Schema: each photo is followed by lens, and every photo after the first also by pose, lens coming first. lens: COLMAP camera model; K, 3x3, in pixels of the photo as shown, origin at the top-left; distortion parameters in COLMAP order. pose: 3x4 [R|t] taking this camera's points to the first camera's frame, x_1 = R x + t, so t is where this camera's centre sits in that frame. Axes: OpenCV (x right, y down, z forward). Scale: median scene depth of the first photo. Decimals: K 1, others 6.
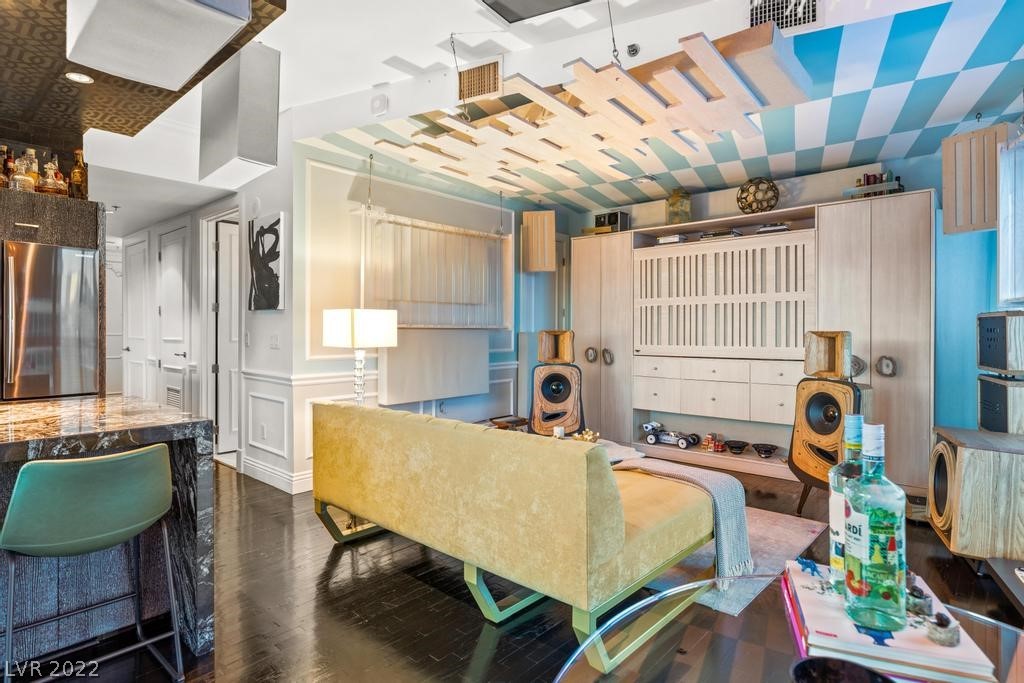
lens RADIAL K [[546.7, 0, 506.7], [0, 546.7, 331.9], [0, 0, 1]] dist [-0.000077, 0.000338]
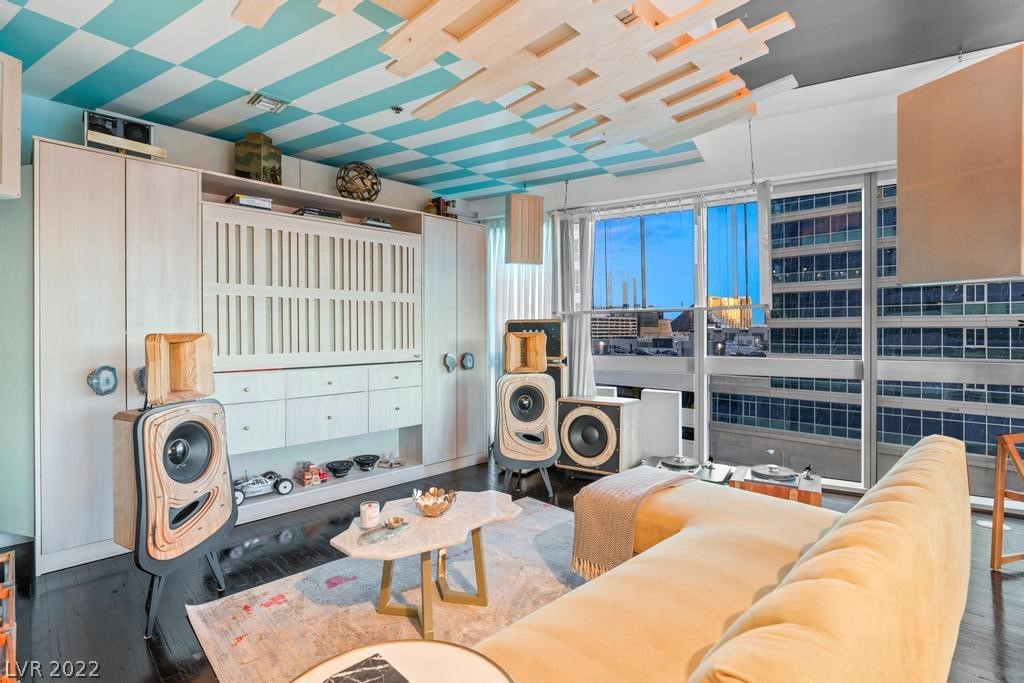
lens RADIAL K [[496.3, 0, 508.3], [0, 496.3, 332.1], [0, 0, 1]] dist [-0.006276, 0.000603]
pose [[0.060495, -0.003260, 0.998163, -0.345221], [0.005428, 0.999981, 0.002937, -0.004097], [-0.998154, 0.005240, 0.060511, 0.710282]]
